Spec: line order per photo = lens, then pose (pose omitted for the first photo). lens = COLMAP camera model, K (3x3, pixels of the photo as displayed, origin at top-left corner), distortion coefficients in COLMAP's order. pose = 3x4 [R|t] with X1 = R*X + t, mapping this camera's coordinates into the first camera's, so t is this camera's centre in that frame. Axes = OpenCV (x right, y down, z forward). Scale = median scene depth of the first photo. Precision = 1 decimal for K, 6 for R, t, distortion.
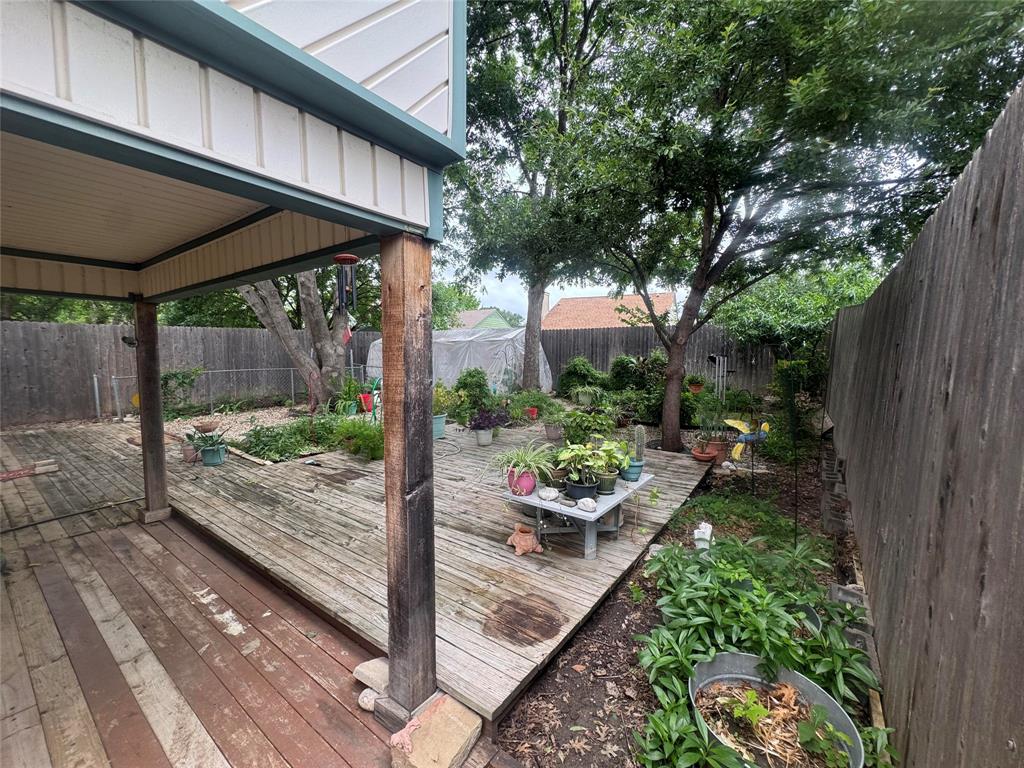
lens RADIAL K [[407.2, 0, 509.4], [0, 407.2, 387.7], [0, 0, 1]] dist [-0.002973, 0.000071]
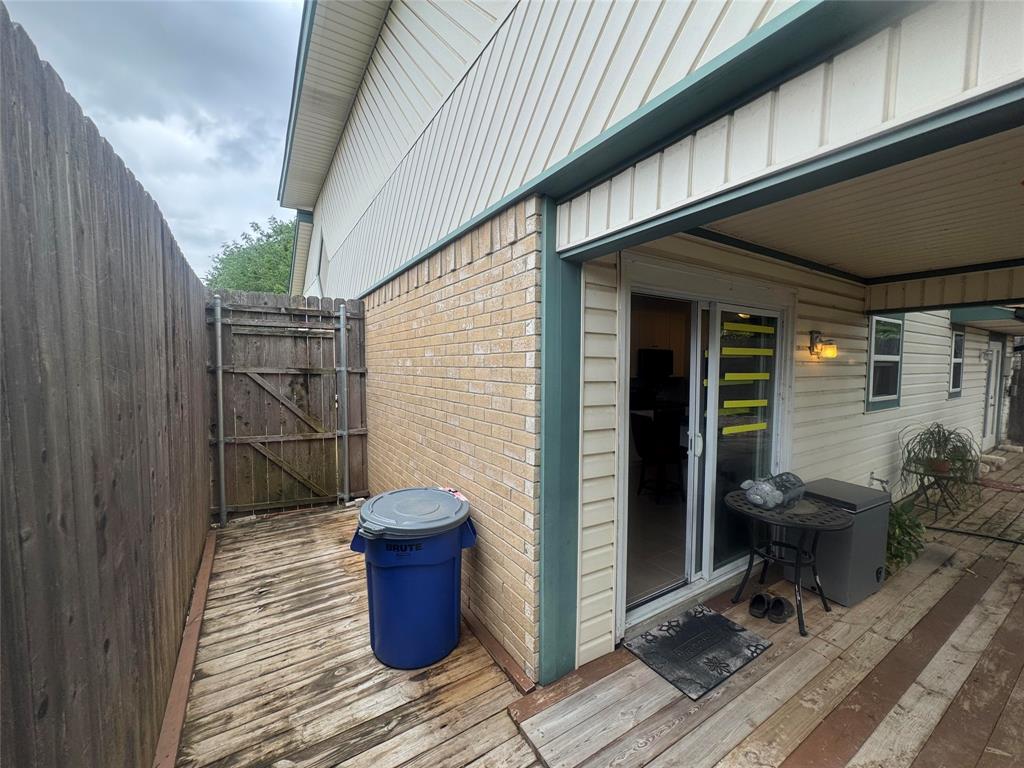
lens RADIAL K [[407.2, 0, 507.3], [0, 407.2, 384.4], [0, 0, 1]] dist [-0.002973, 0.000071]
pose [[-0.375325, 0.048006, -0.925649, 0.213398], [-0.077775, 0.993505, 0.083060, -0.022035], [0.923624, 0.103166, -0.369154, 0.311519]]
